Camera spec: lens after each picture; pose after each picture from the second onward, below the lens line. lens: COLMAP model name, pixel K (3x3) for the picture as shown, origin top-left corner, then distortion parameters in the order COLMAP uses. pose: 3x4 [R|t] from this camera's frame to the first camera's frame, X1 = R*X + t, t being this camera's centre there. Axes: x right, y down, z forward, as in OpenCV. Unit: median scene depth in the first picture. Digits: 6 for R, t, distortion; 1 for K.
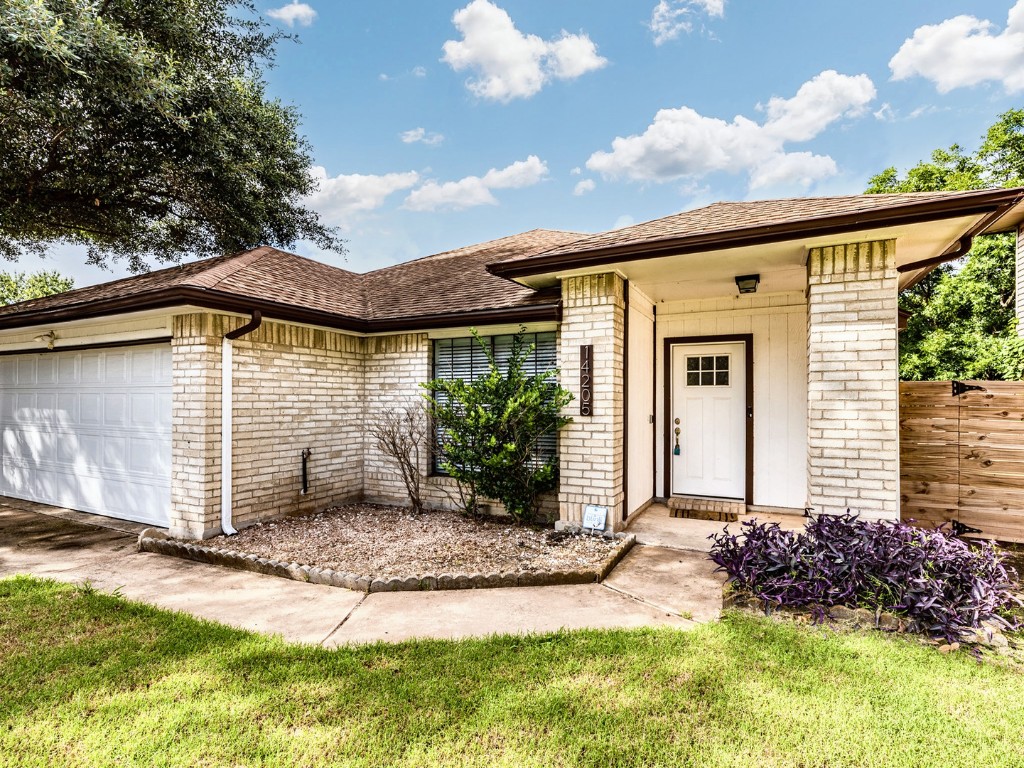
lens RADIAL K [[505.3, 0, 482.3], [0, 505.3, 391.9], [0, 0, 1]] dist [-0.001443, 0.000340]
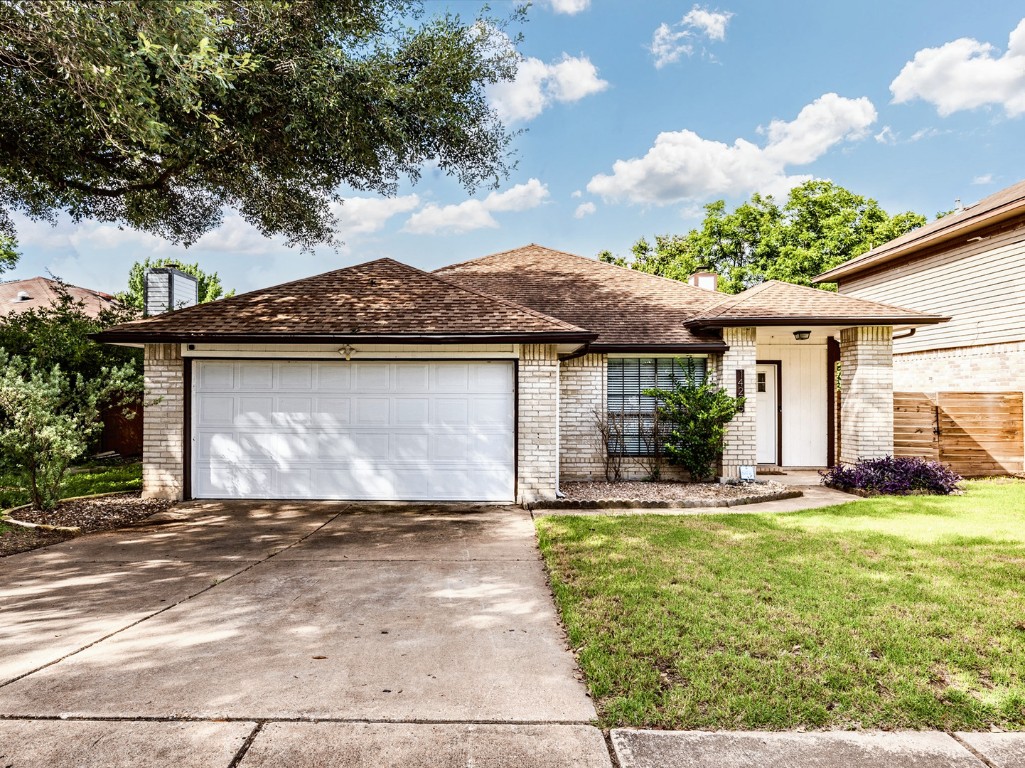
lens RADIAL K [[594.8, 0, 518.3], [0, 594.8, 384.1], [0, 0, 1]] dist [0.003264, -0.001308]
pose [[0.908595, 0.007736, 0.417607, -1.197842], [-0.007084, 0.999970, -0.003111, -0.031802], [-0.417619, -0.000132, 0.908622, -0.444624]]
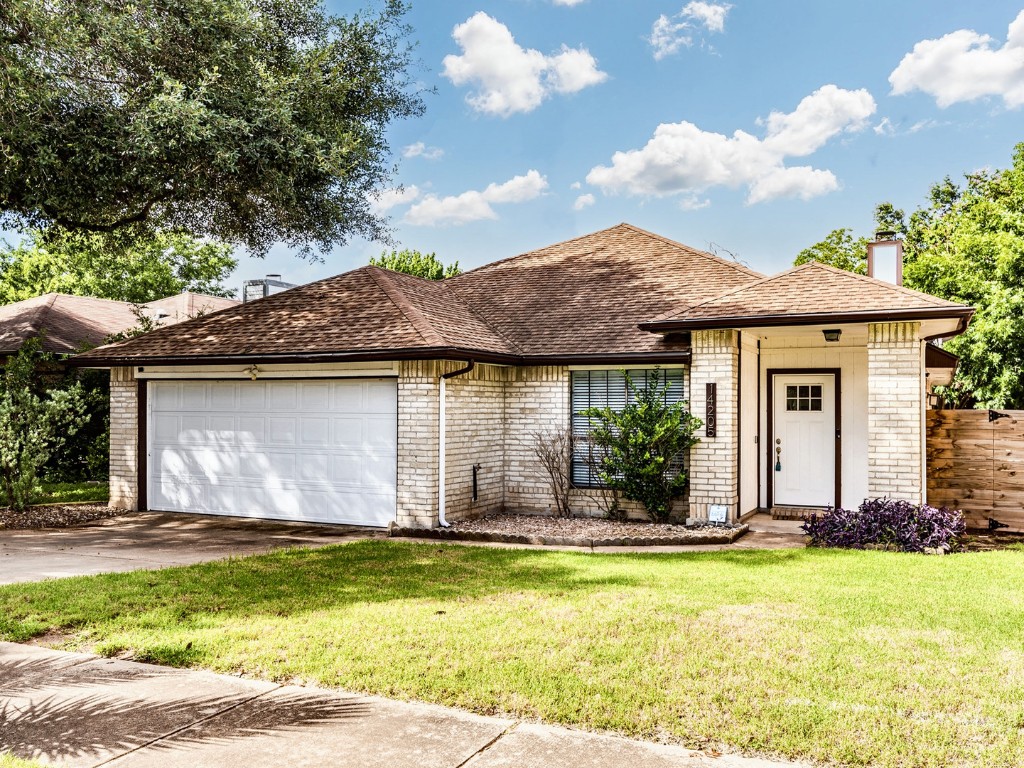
lens RADIAL K [[796.3, 0, 513.0], [0, 796.3, 389.4], [0, 0, 1]] dist [0.008959, -0.009100]
pose [[0.998718, 0.003354, 0.050502, -0.390029], [-0.002887, 0.999952, -0.009330, -0.052393], [-0.050531, 0.009172, 0.998680, -0.986610]]
